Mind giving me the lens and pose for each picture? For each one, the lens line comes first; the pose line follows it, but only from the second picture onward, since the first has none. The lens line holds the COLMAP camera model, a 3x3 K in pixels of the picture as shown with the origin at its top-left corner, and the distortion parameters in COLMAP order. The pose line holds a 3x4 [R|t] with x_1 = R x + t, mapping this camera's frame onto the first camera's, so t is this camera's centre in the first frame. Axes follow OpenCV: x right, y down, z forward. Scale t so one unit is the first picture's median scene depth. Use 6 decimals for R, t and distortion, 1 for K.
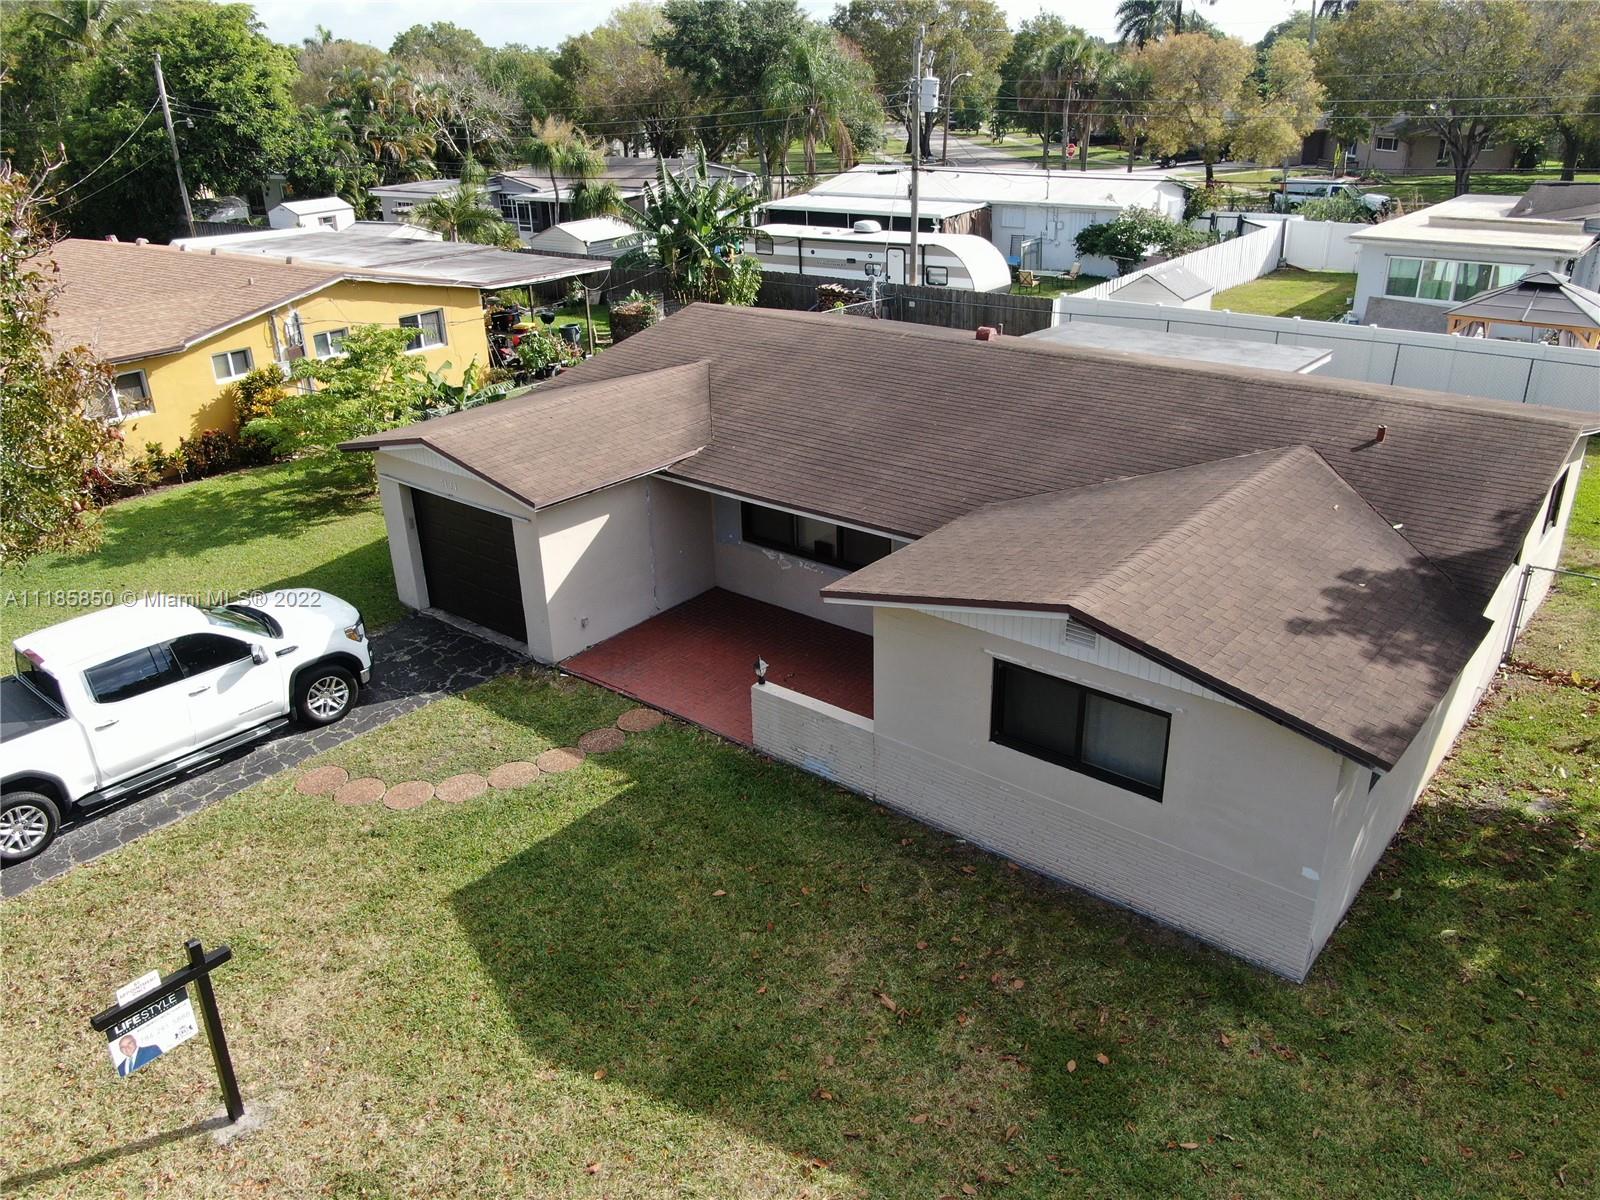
lens RADIAL K [[1196.6, 0, 804.3], [0, 1196.6, 601.0], [0, 0, 1]] dist [-0.012106, -0.005453]
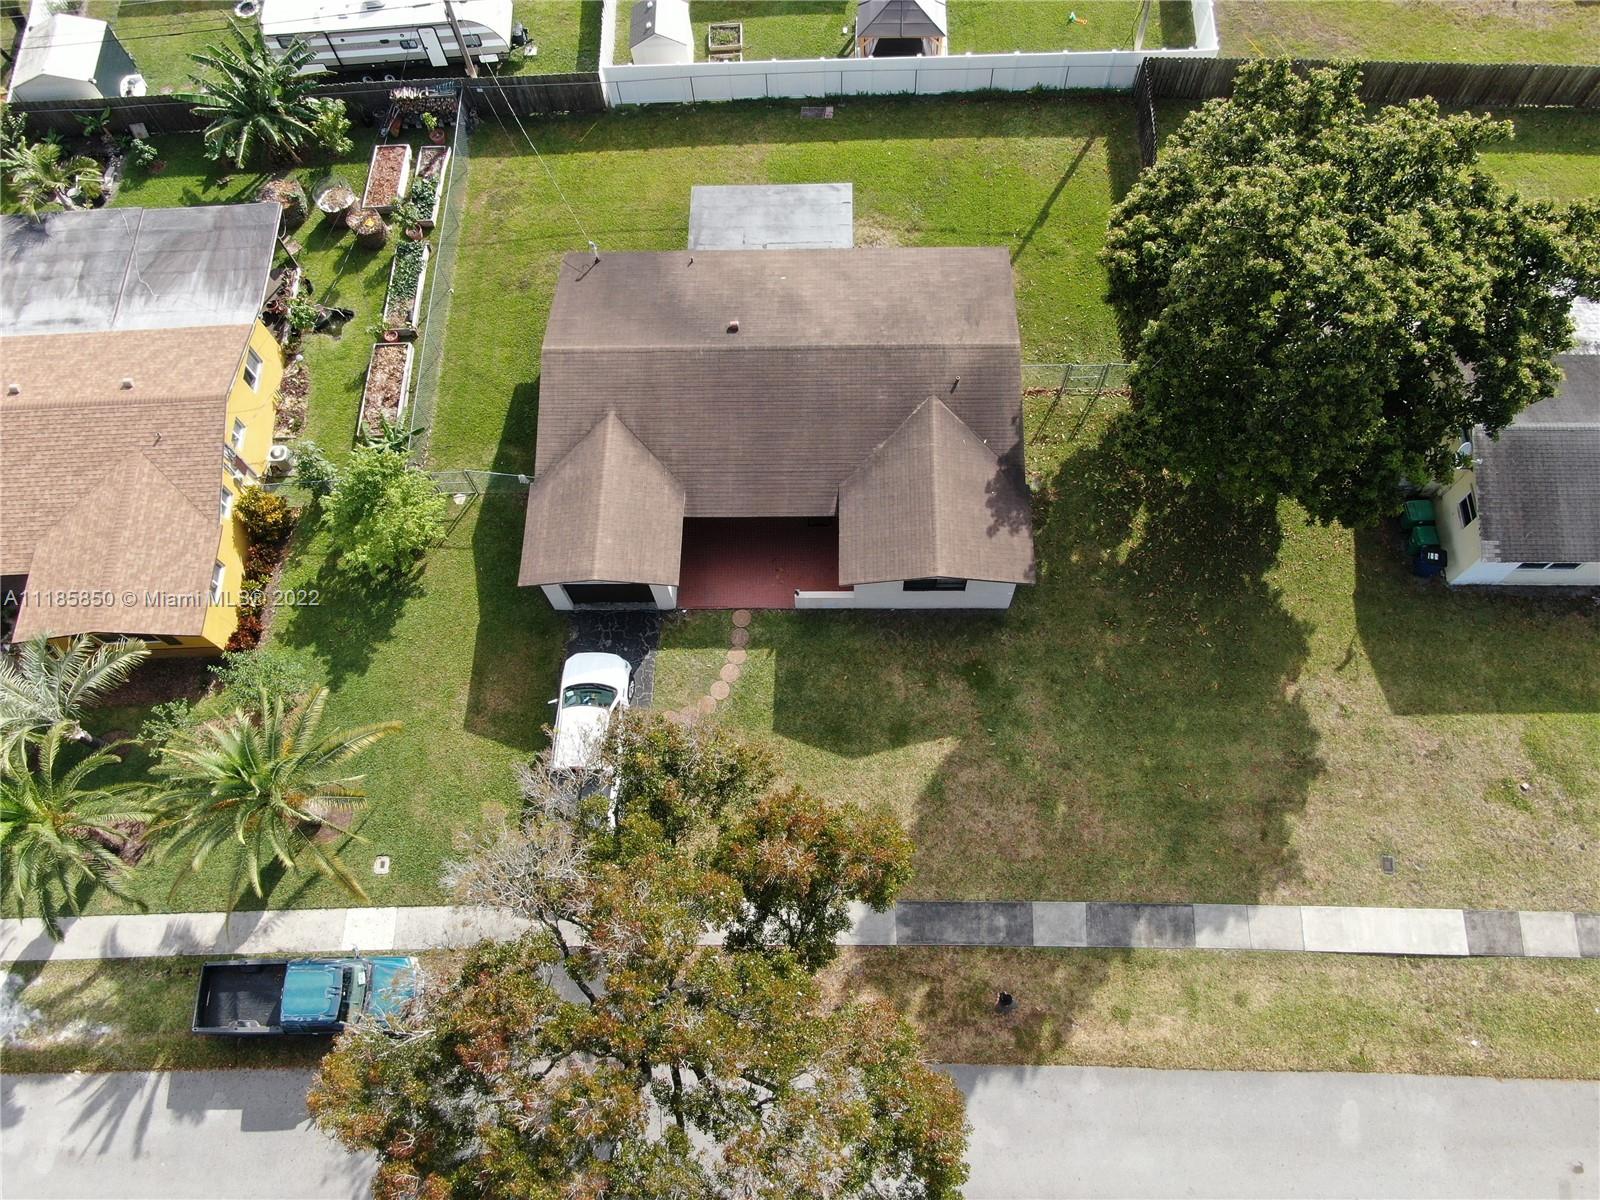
lens RADIAL K [[1149.1, 0, 798.4], [0, 1149.1, 609.1], [0, 0, 1]] dist [-0.017234, 0.006389]
pose [[0.778885, -0.578515, 0.242196, -0.598801], [0.268330, 0.656435, 0.705048, -1.517428], [-0.566867, -0.484163, 0.666520, -0.604519]]
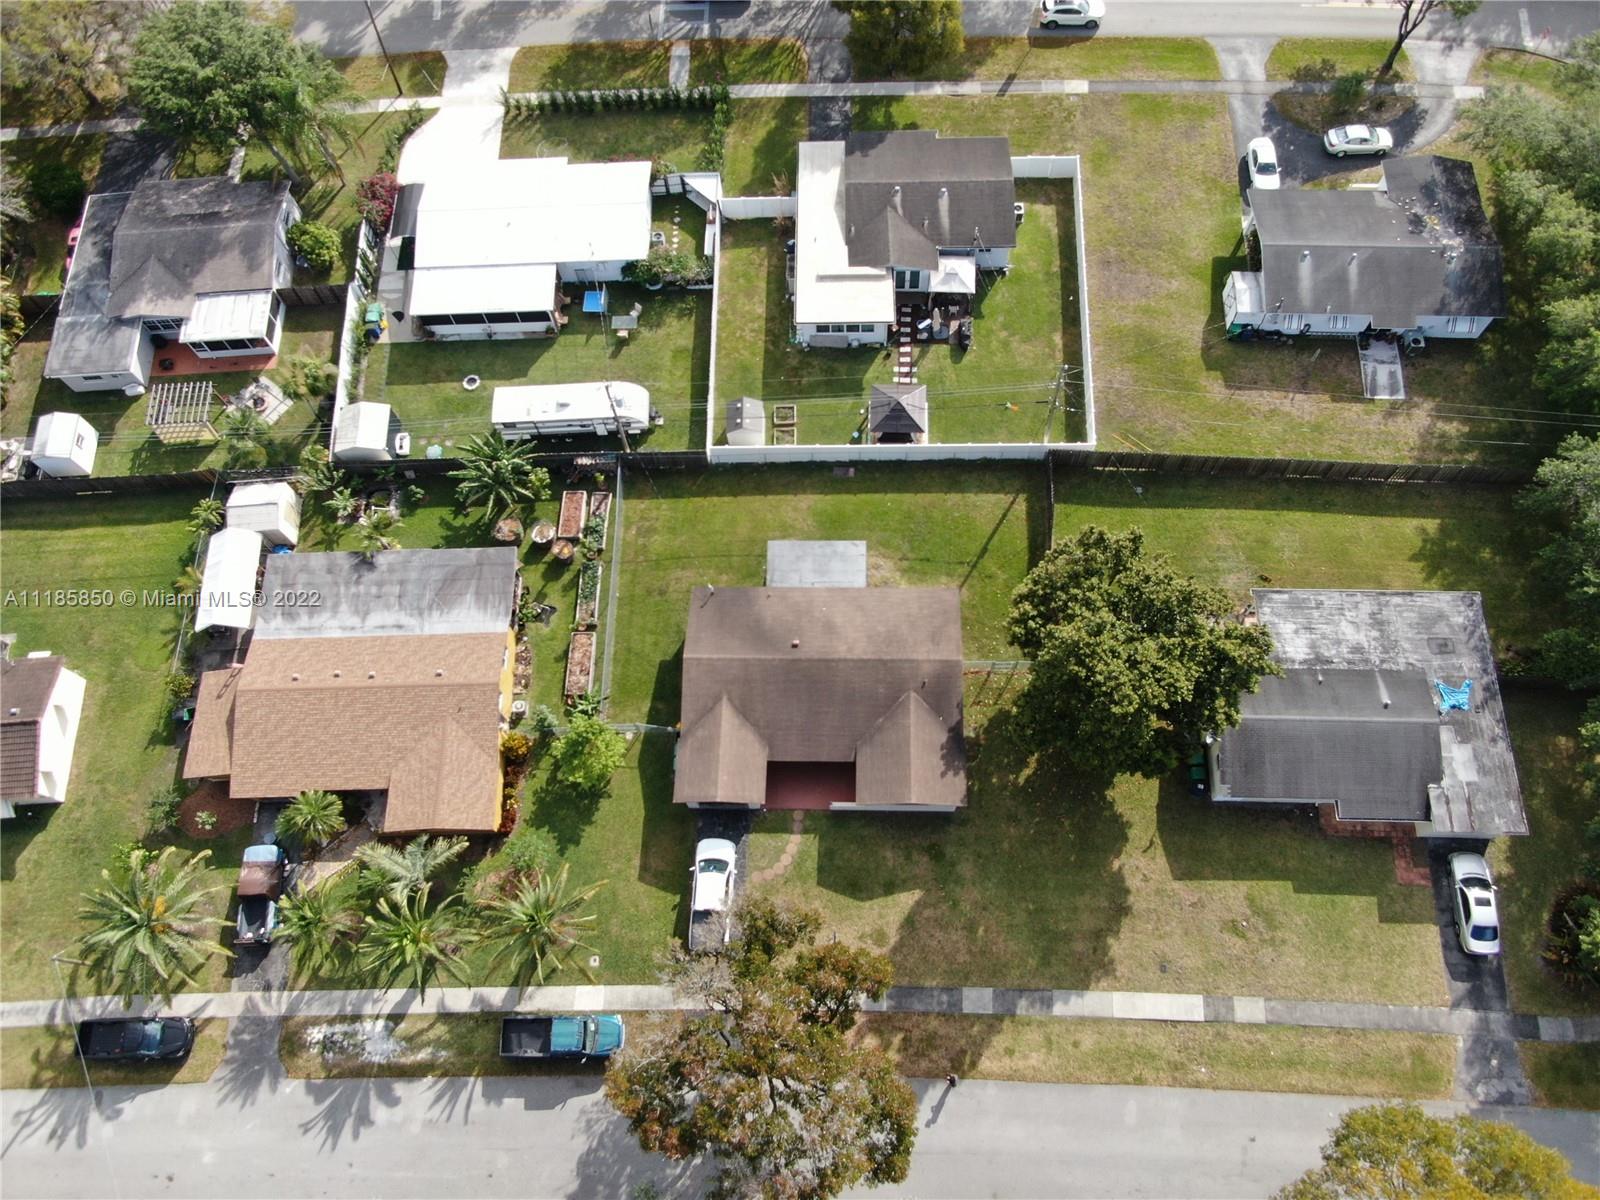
lens RADIAL K [[1149.1, 0, 800.4], [0, 1149.1, 610.7], [0, 0, 1]] dist [-0.017234, 0.006389]
pose [[0.785941, -0.569932, 0.239739, -0.679736], [0.264824, 0.660663, 0.702419, -3.149309], [-0.558717, -0.488572, 0.670173, -1.318492]]
